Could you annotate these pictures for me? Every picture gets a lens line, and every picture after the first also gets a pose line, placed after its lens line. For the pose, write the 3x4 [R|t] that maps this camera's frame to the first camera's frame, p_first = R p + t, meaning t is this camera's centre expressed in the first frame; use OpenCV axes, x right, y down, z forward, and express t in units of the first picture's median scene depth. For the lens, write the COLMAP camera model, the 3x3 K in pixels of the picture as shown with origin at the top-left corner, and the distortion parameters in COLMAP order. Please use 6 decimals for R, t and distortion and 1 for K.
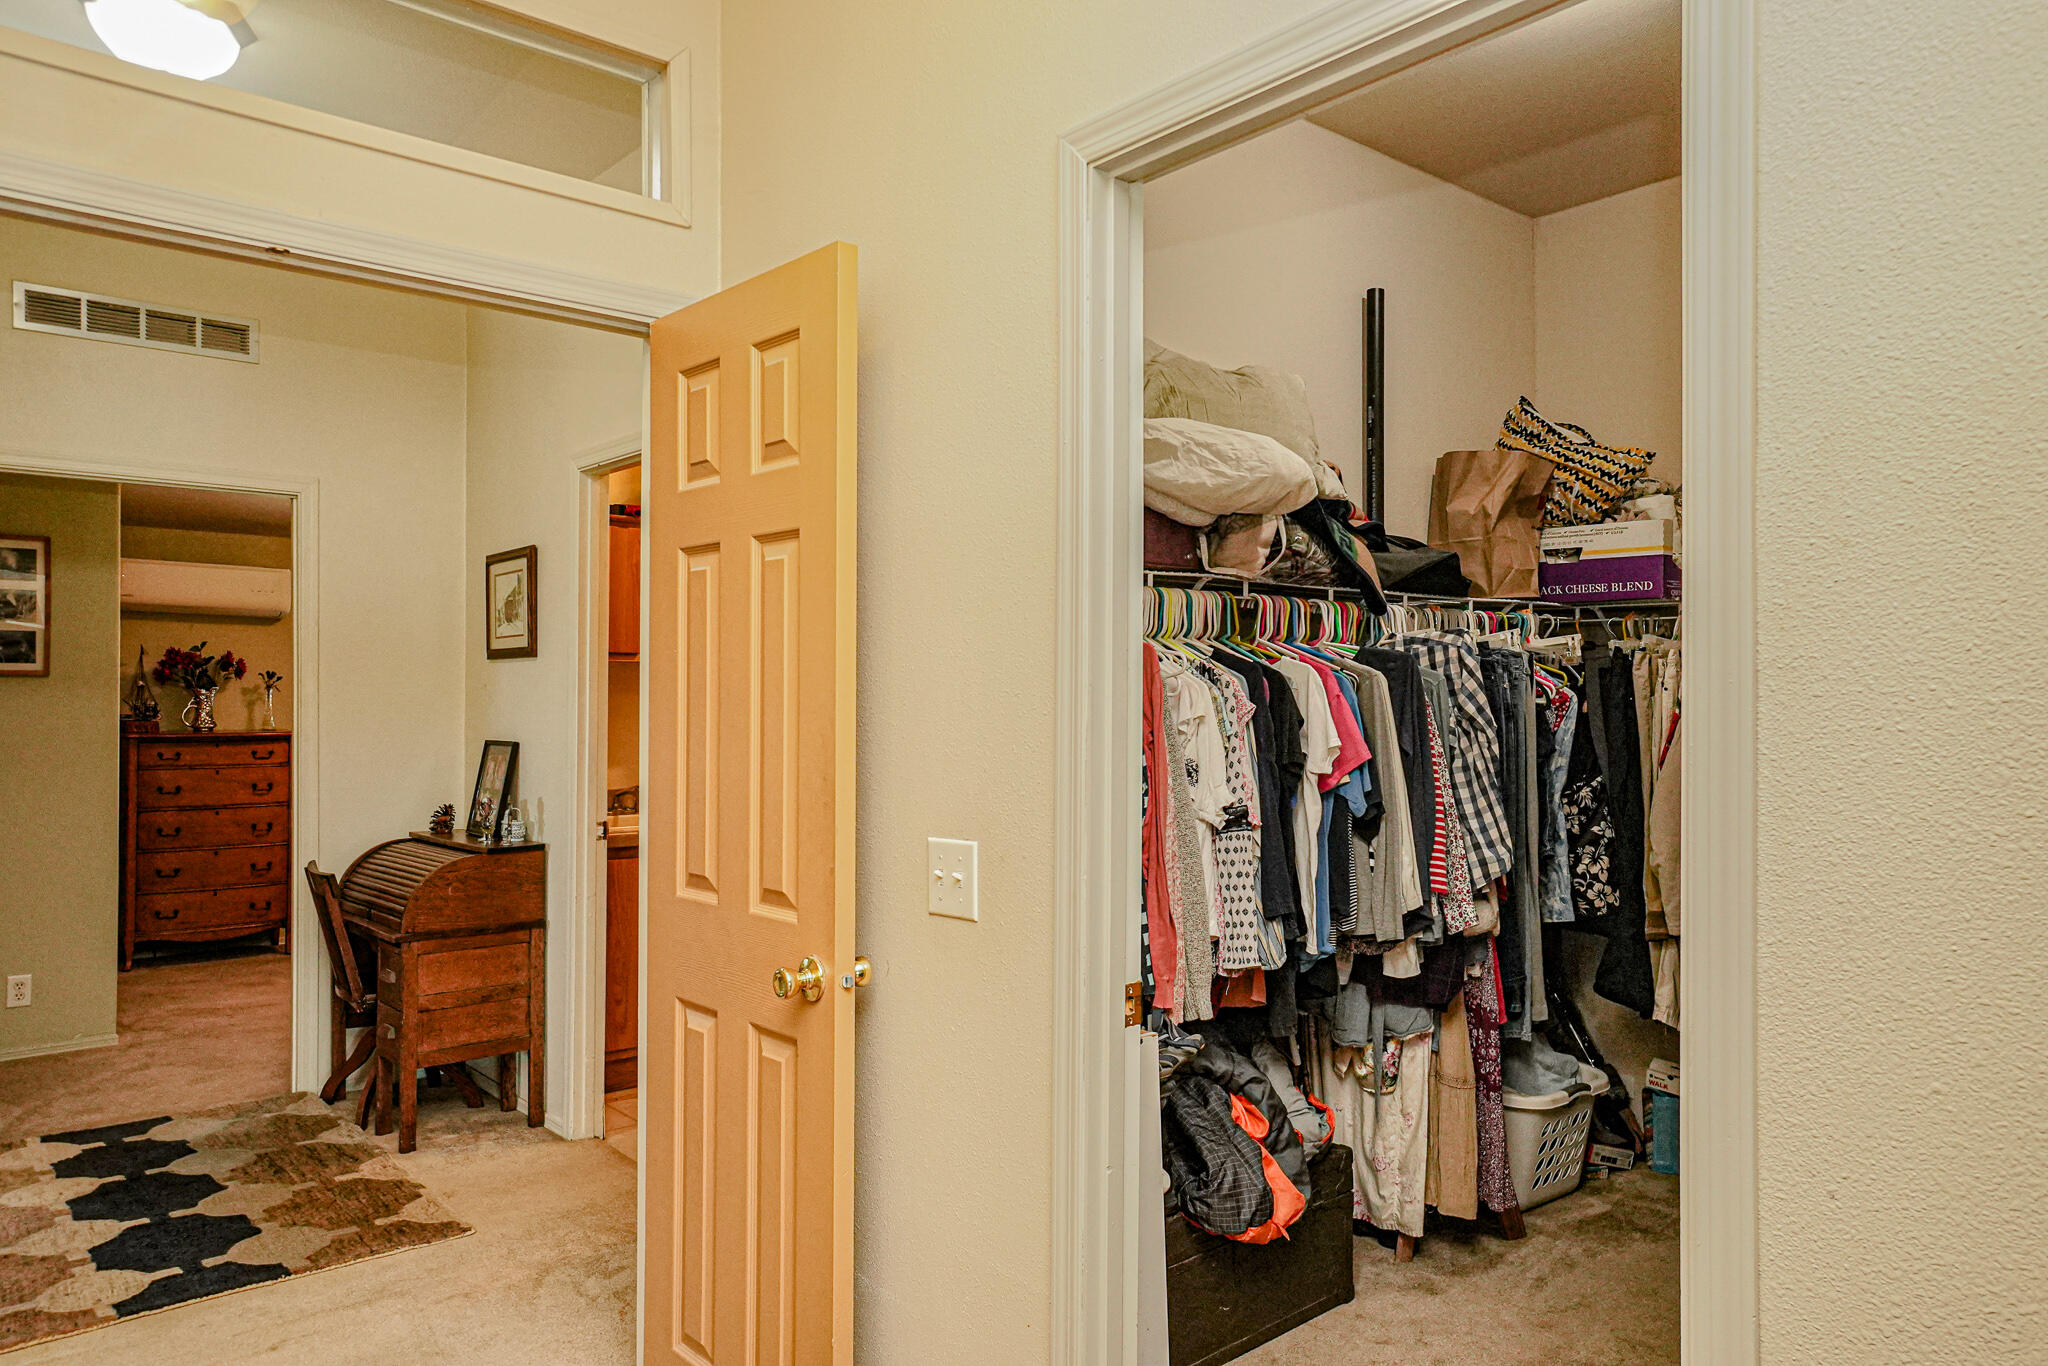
lens RADIAL K [[1350.5, 0, 1023.0], [0, 1350.5, 686.1], [0, 0, 1]] dist [0.006297, 0.000471]
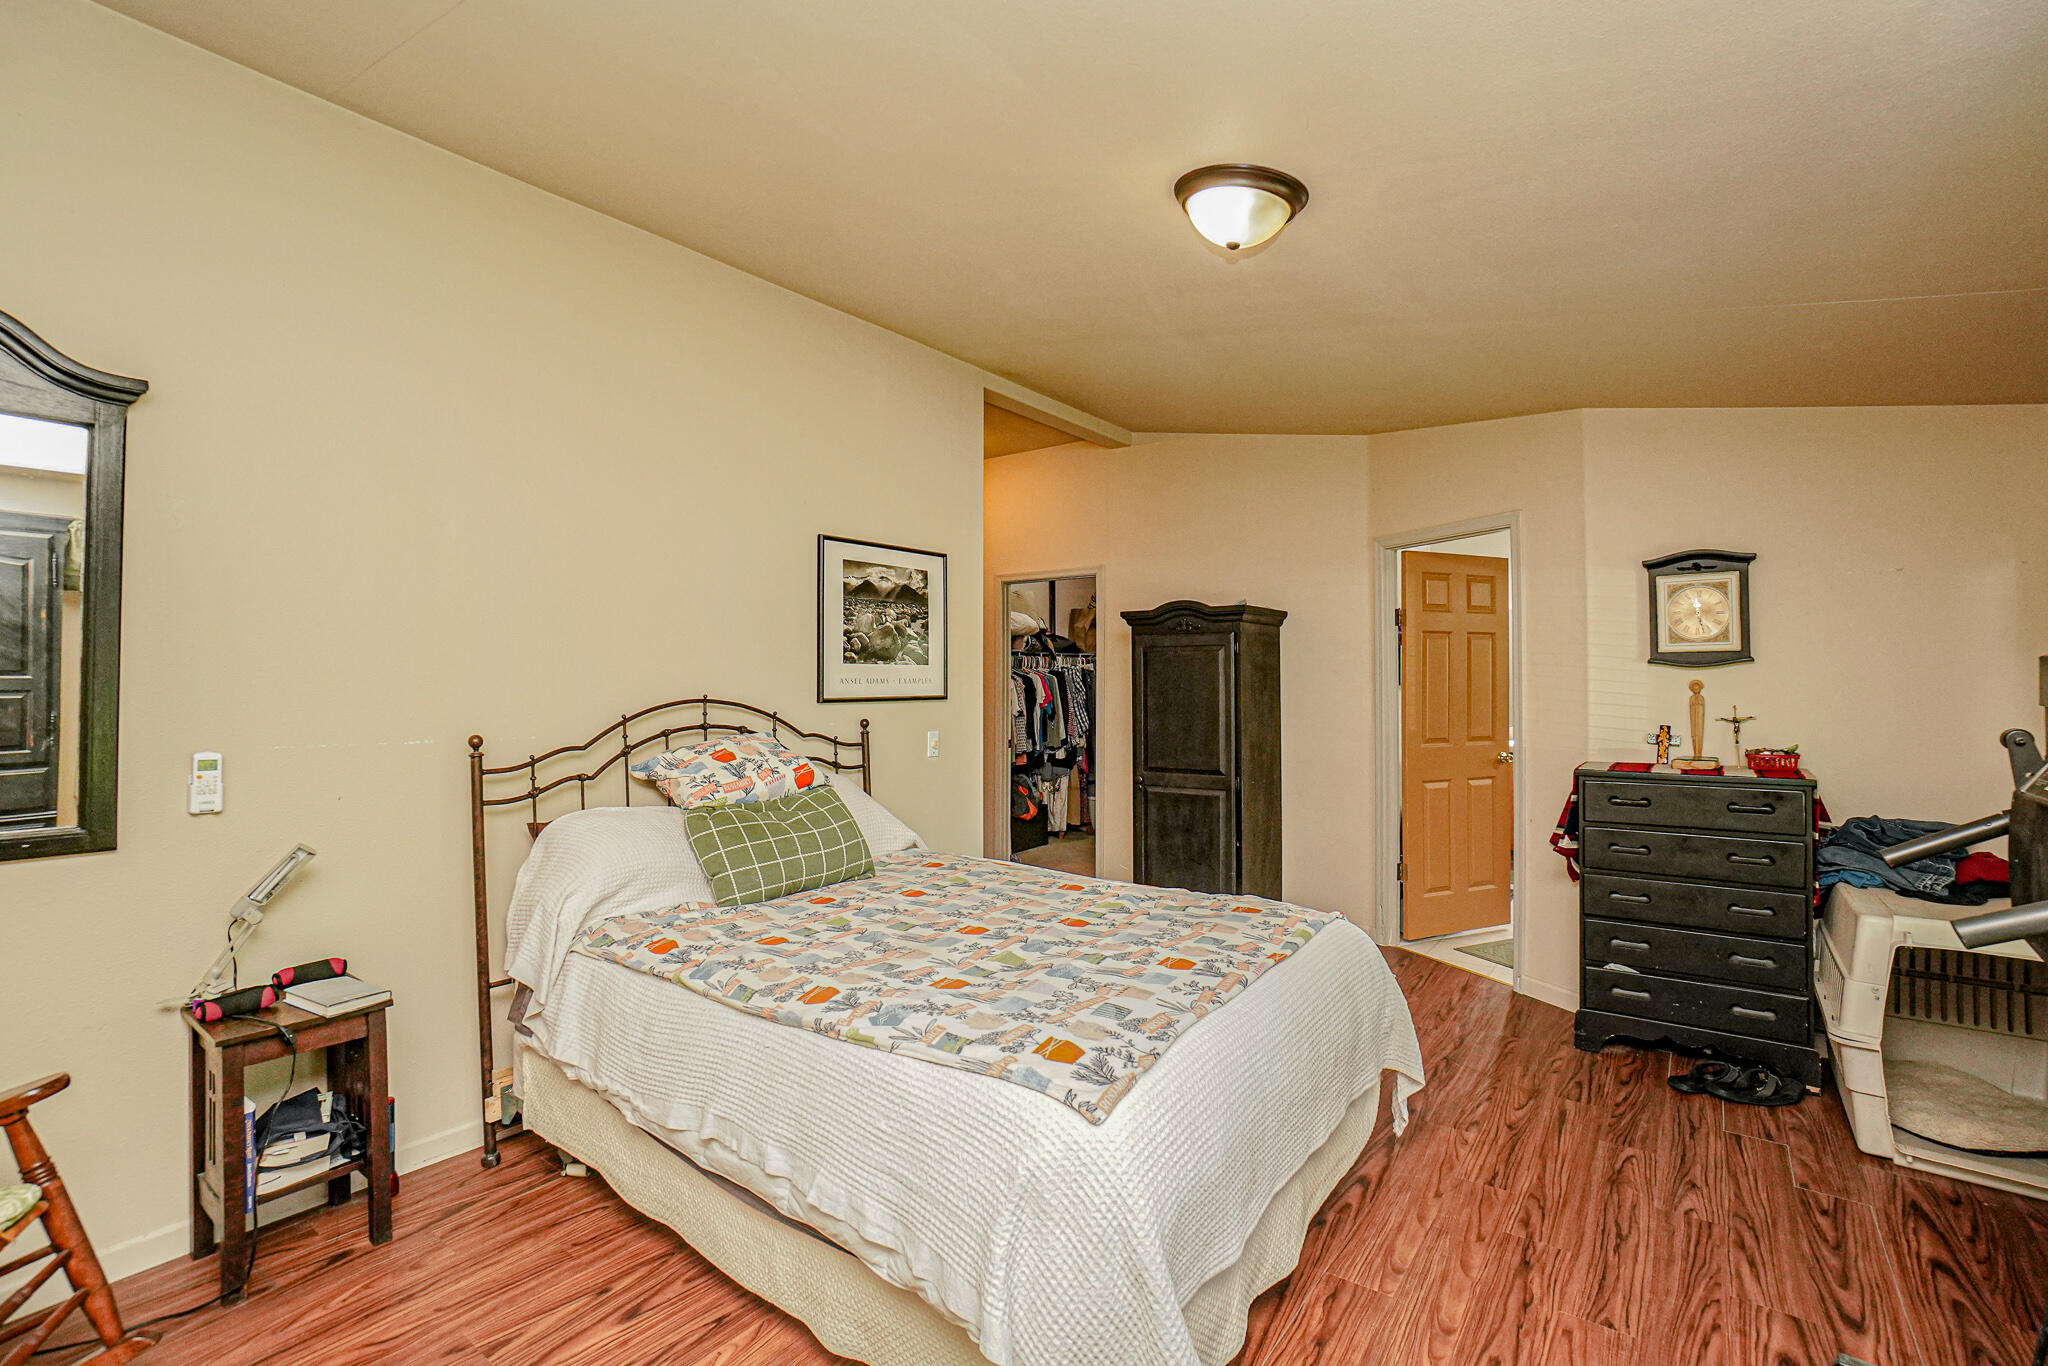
lens RADIAL K [[902.0, 0, 1027.1], [0, 902.0, 676.5], [0, 0, 1]] dist [-0.046606, 0.015277]
pose [[0.973458, -0.002753, 0.228851, -0.358365], [0.002311, 0.999995, 0.002199, -0.015605], [-0.228856, -0.001612, 0.973459, -1.326866]]
